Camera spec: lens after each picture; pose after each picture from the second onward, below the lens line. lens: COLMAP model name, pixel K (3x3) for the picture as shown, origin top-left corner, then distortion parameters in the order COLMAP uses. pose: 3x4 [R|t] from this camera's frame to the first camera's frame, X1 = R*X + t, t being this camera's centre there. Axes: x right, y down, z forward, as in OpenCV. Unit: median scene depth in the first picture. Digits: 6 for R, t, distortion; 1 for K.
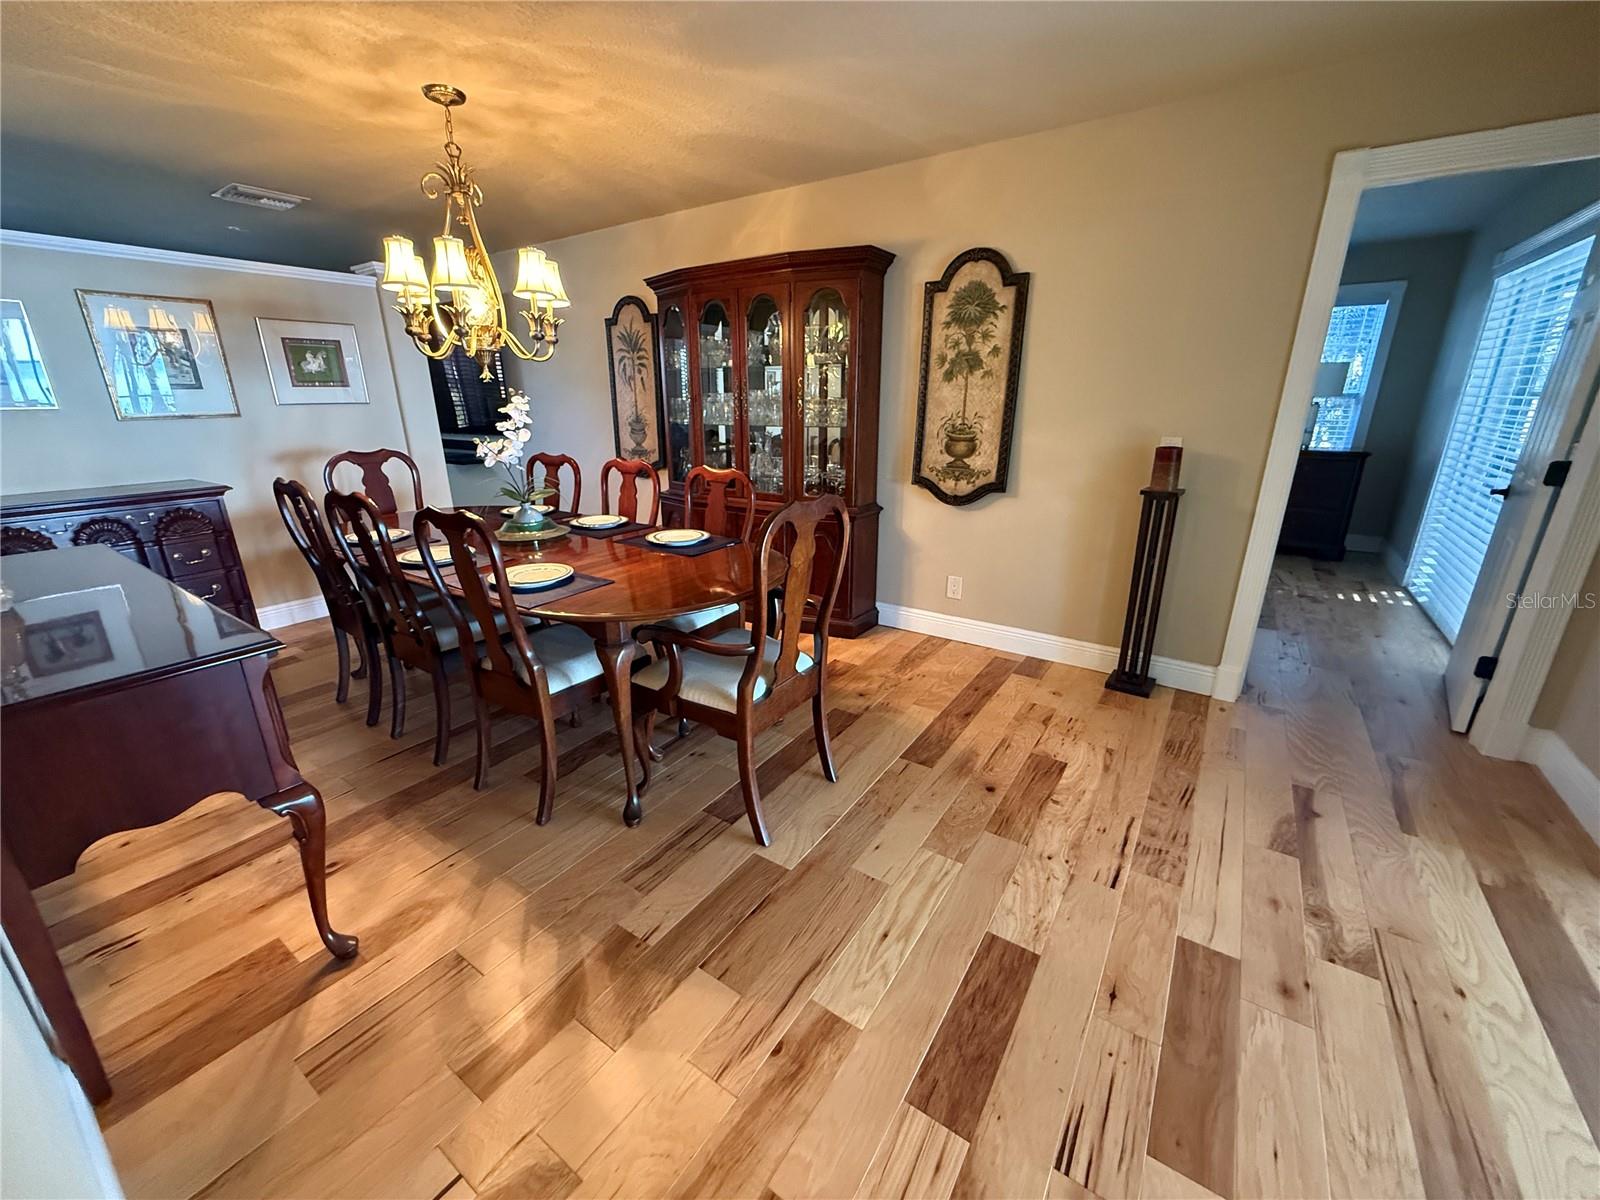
lens RADIAL K [[630.7, 0, 803.8], [0, 630.7, 593.0], [0, 0, 1]] dist [0.000223, 0.000124]
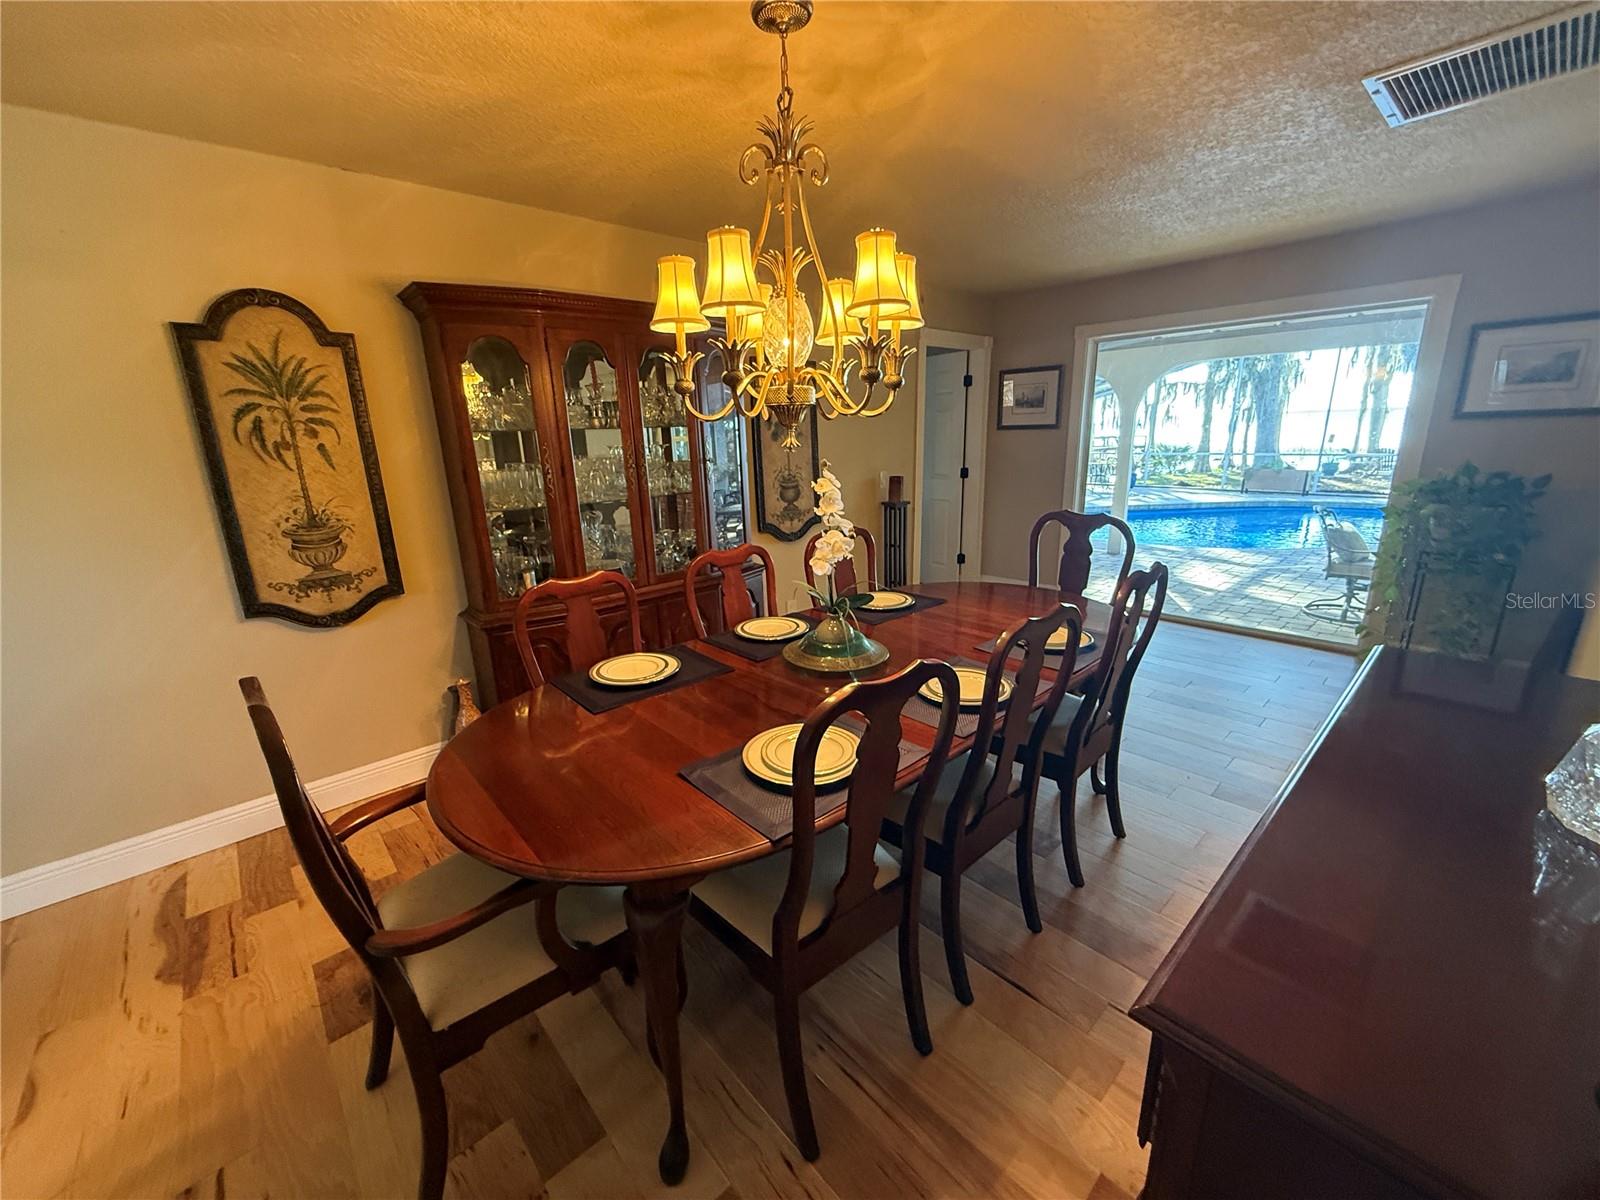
lens RADIAL K [[644.5, 0, 802.5], [0, 644.5, 622.7], [0, 0, 1]] dist [0.000535, 0.000020]
pose [[0.234484, -0.261229, 0.936363, -1.378002], [0.342043, 0.923796, 0.172069, -0.291951], [-0.909958, 0.279930, 0.305967, 0.942582]]
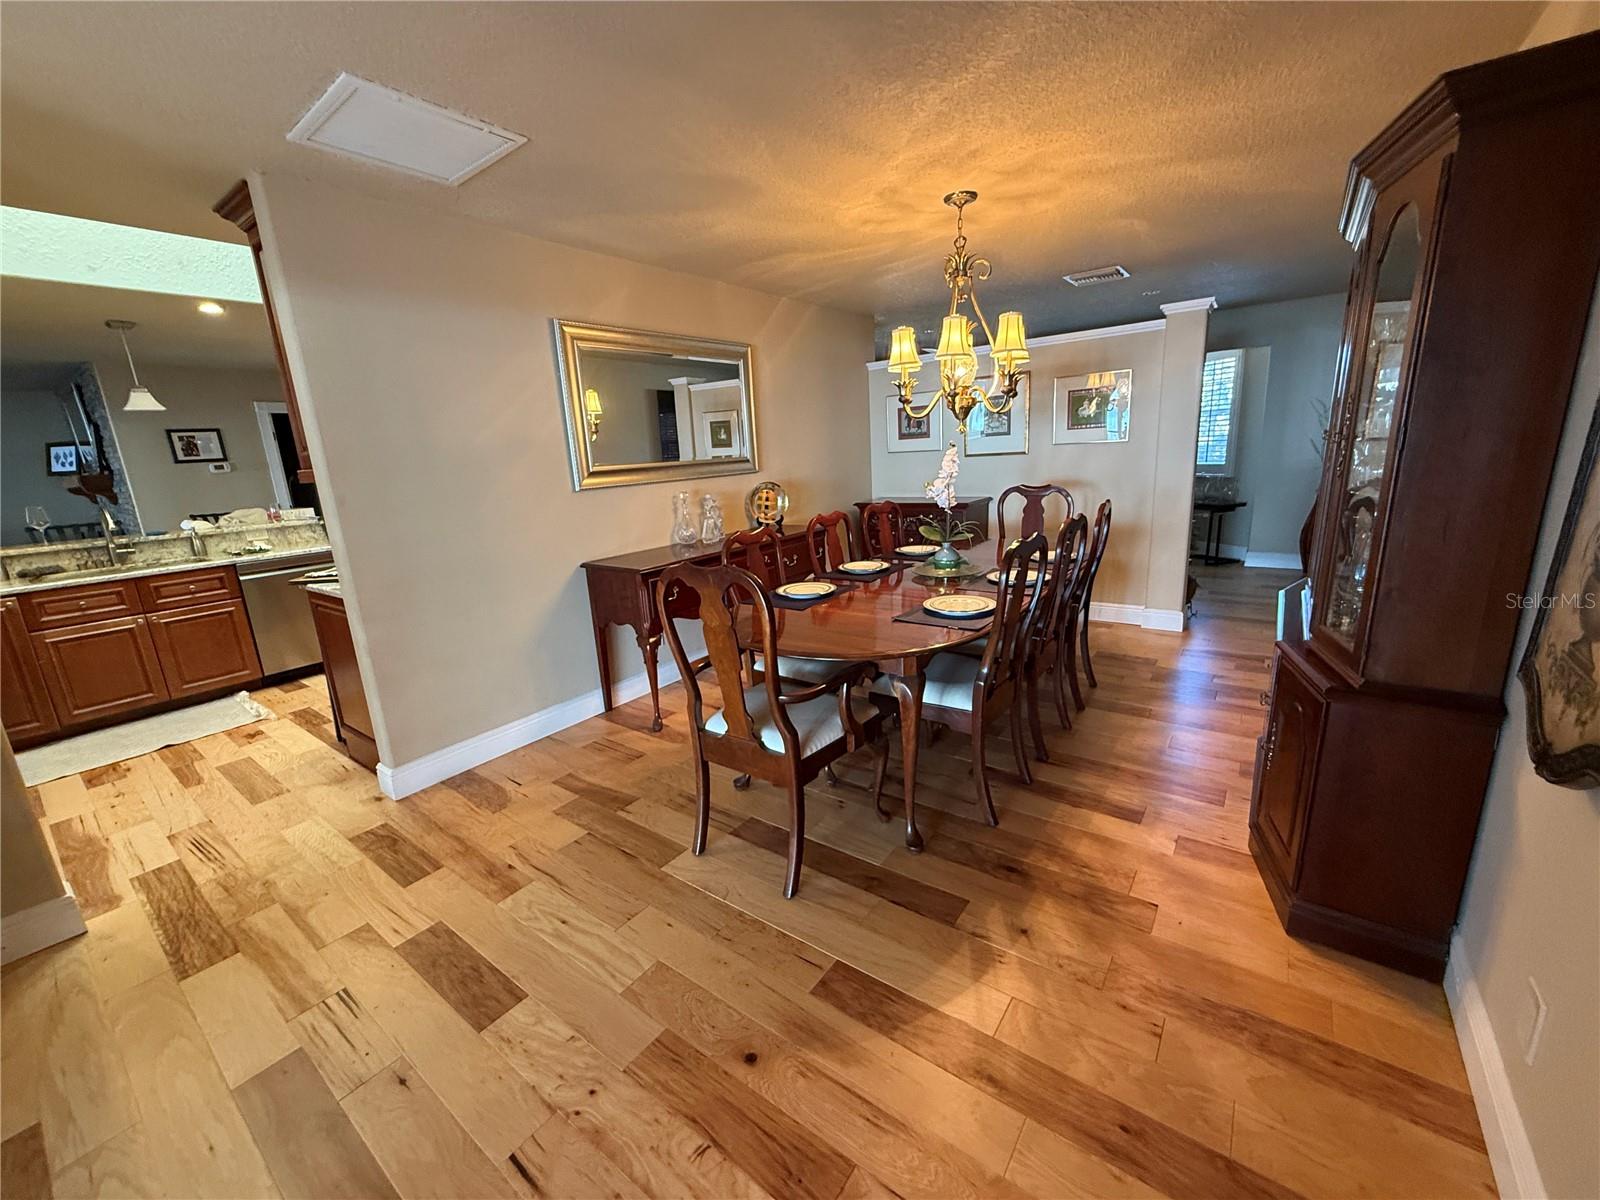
lens RADIAL K [[634.4, 0, 800.0], [0, 634.4, 600.0], [0, 0, 1]] dist [-0.000367, -0.000135]
pose [[-0.041846, 0.242699, -0.969199, 0.733036], [-0.247370, 0.937330, 0.245399, -0.281794], [0.968017, 0.250020, 0.020813, 0.817455]]
